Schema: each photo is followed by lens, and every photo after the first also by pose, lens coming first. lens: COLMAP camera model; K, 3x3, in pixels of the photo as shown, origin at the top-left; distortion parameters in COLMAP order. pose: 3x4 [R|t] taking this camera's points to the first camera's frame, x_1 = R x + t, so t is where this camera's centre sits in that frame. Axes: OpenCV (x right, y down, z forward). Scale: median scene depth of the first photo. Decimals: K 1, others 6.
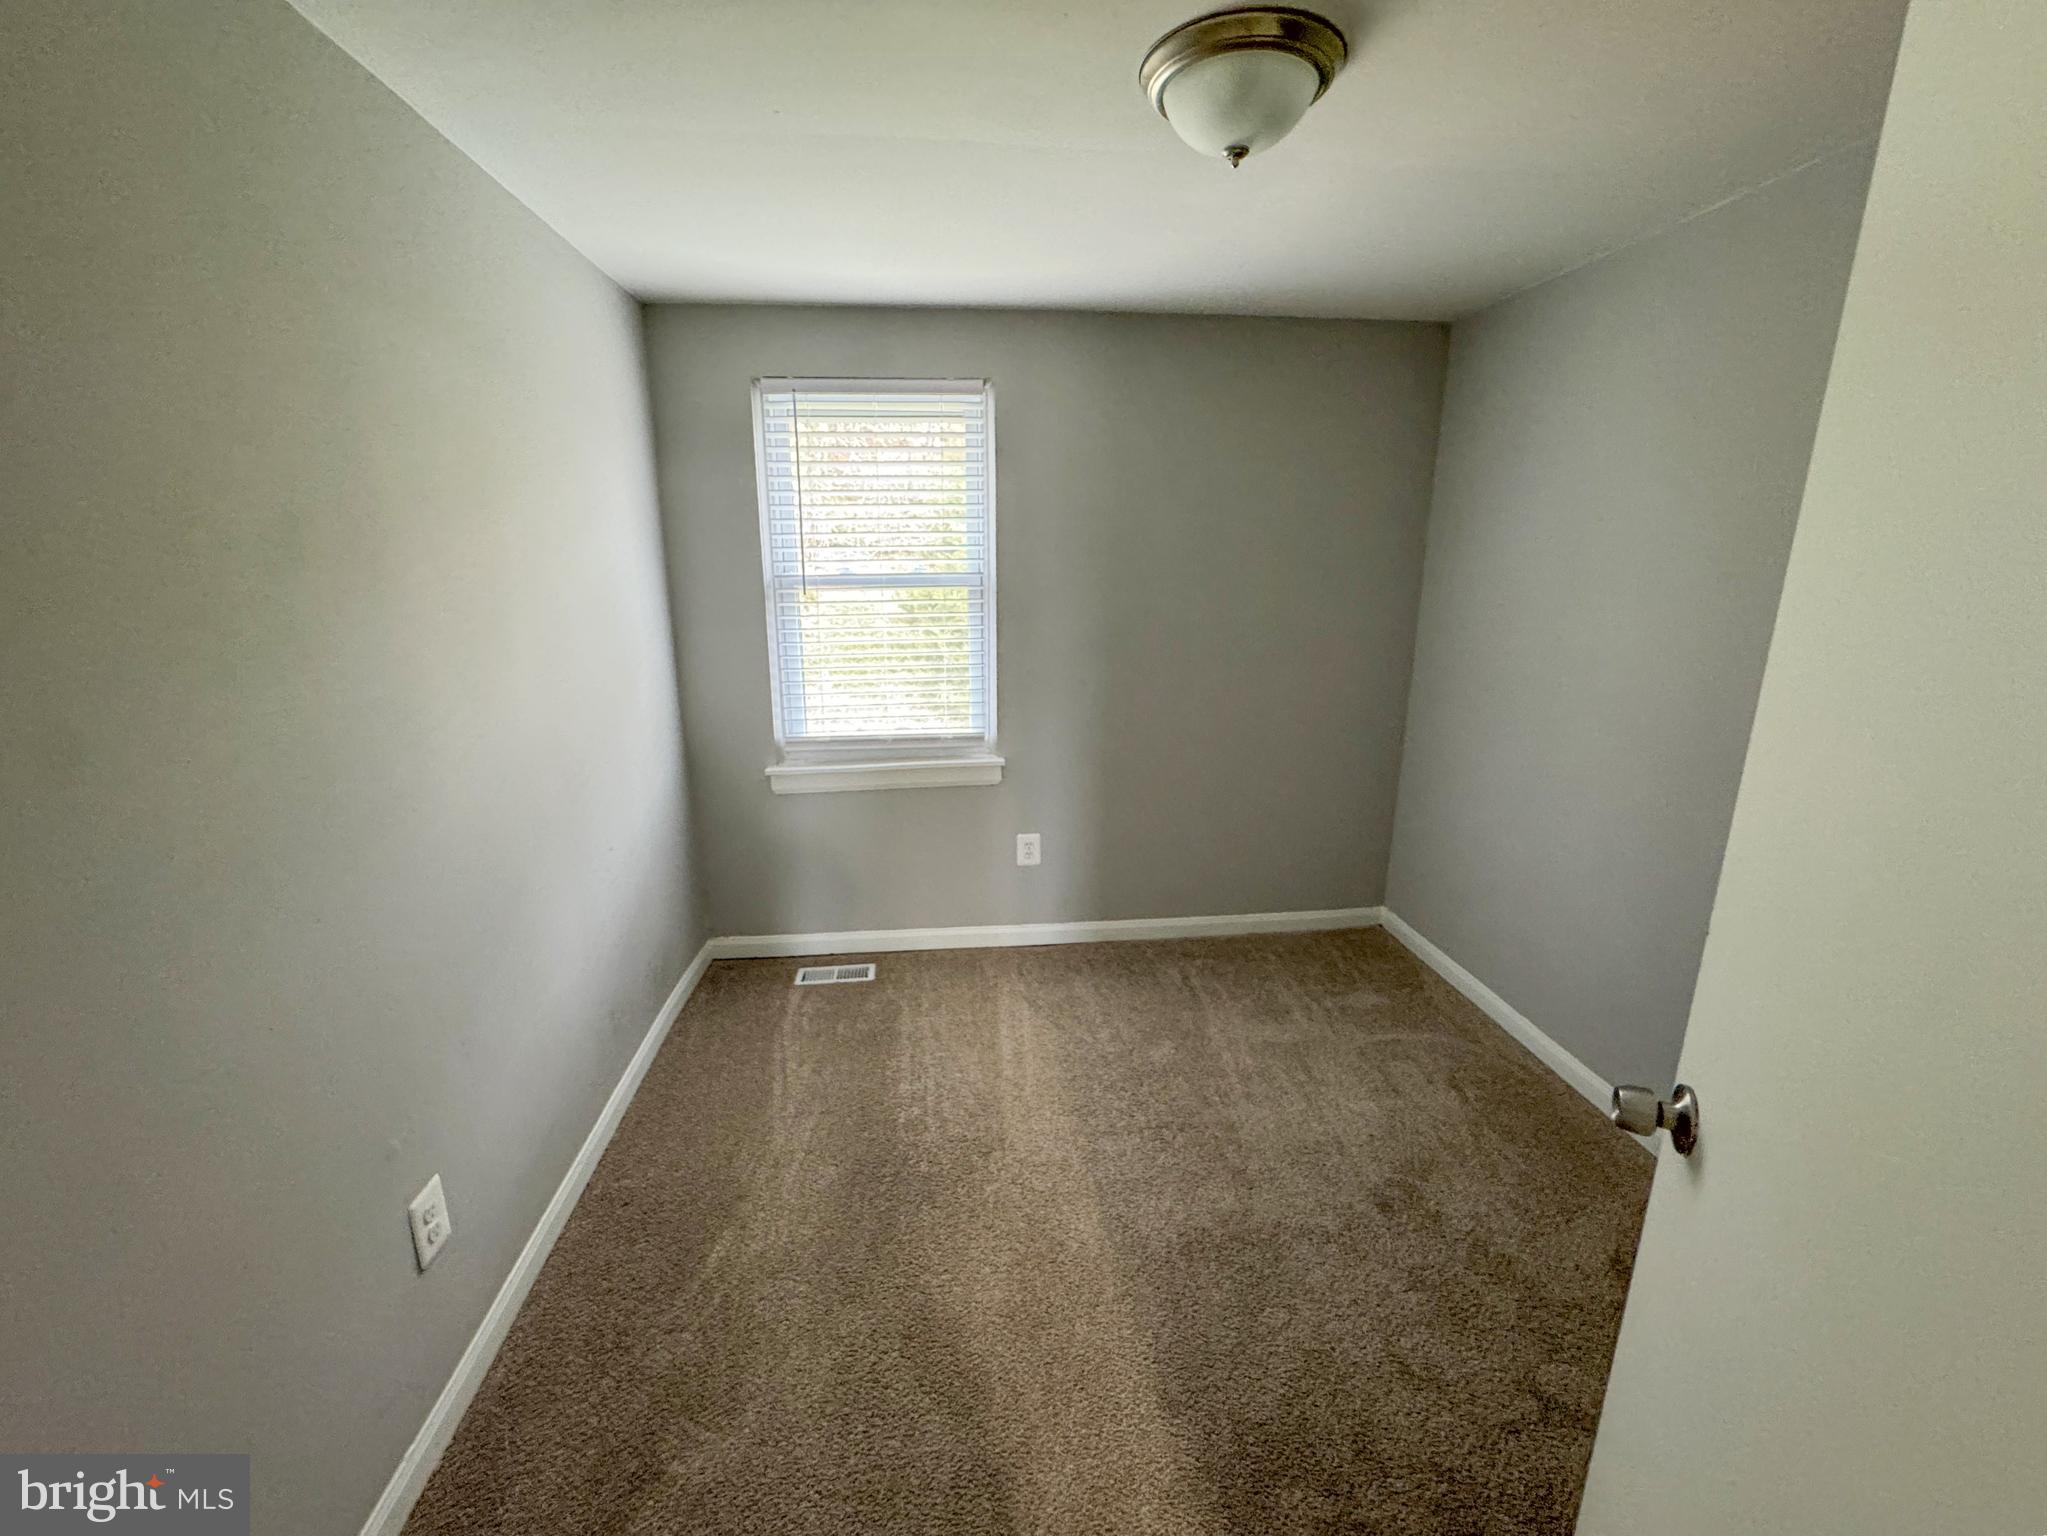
lens RADIAL K [[821.5, 0, 1018.5], [0, 821.5, 710.5], [0, 0, 1]] dist [0.102262, -0.000039]
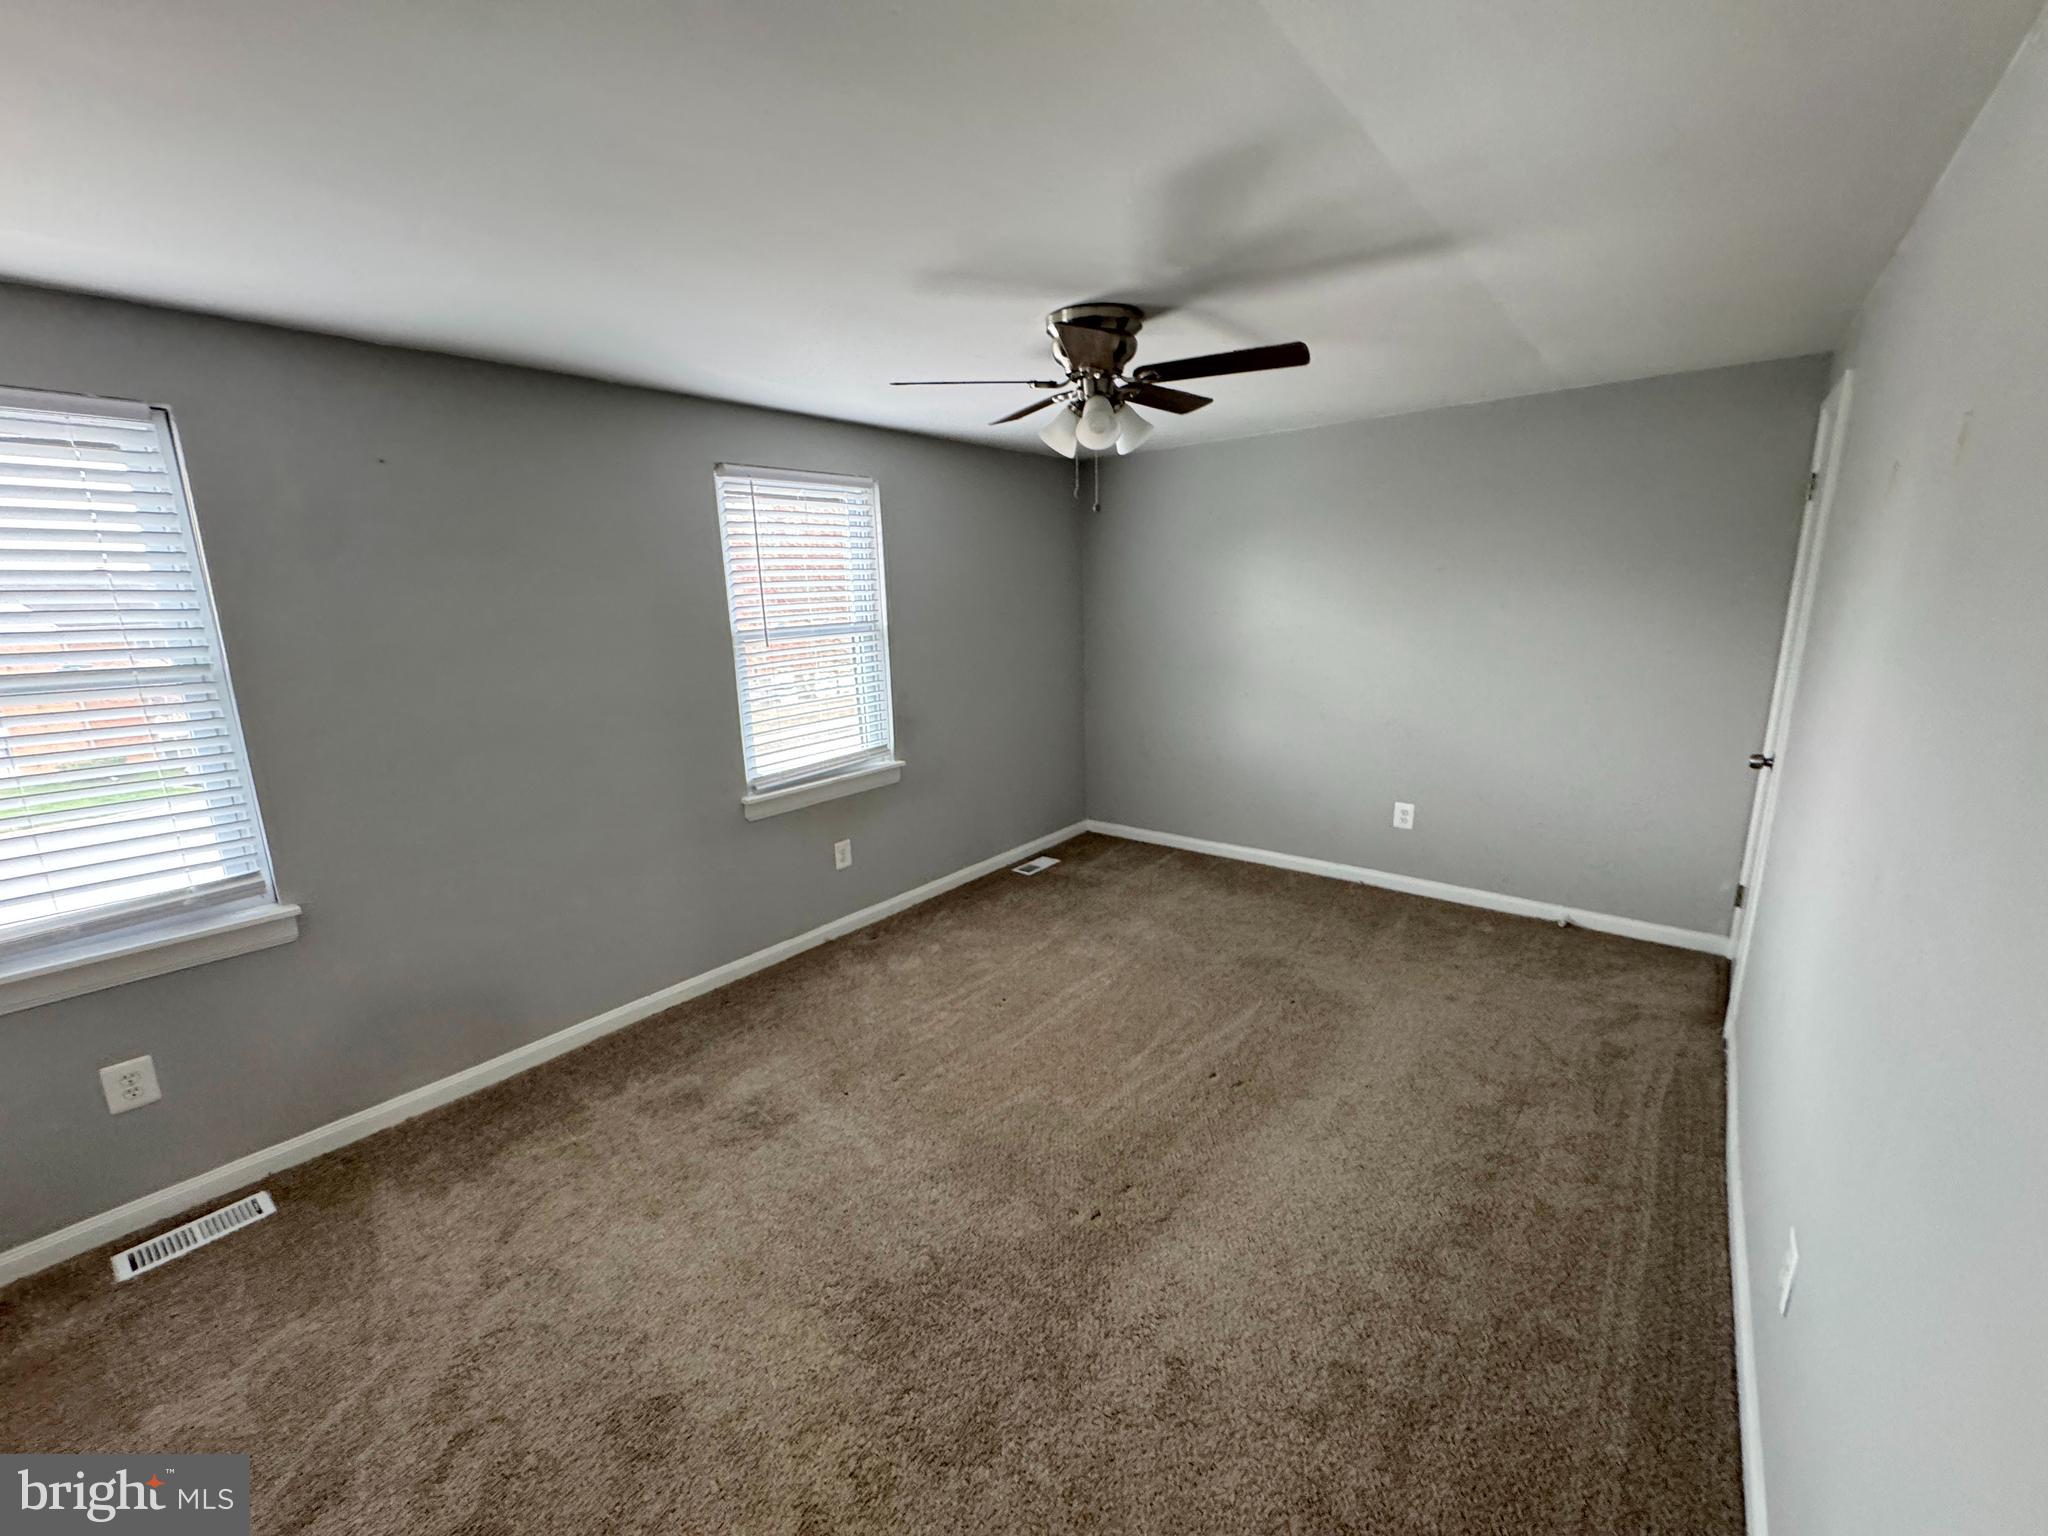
lens RADIAL K [[819.8, 0, 1024.0], [0, 819.8, 768.0], [0, 0, 1]] dist [-0.003182, -0.000189]
pose [[0.701637, -0.165870, 0.692960, -0.777600], [0.170426, 0.983366, 0.062823, 0.017780], [-0.691853, 0.074019, 0.718234, -0.065274]]
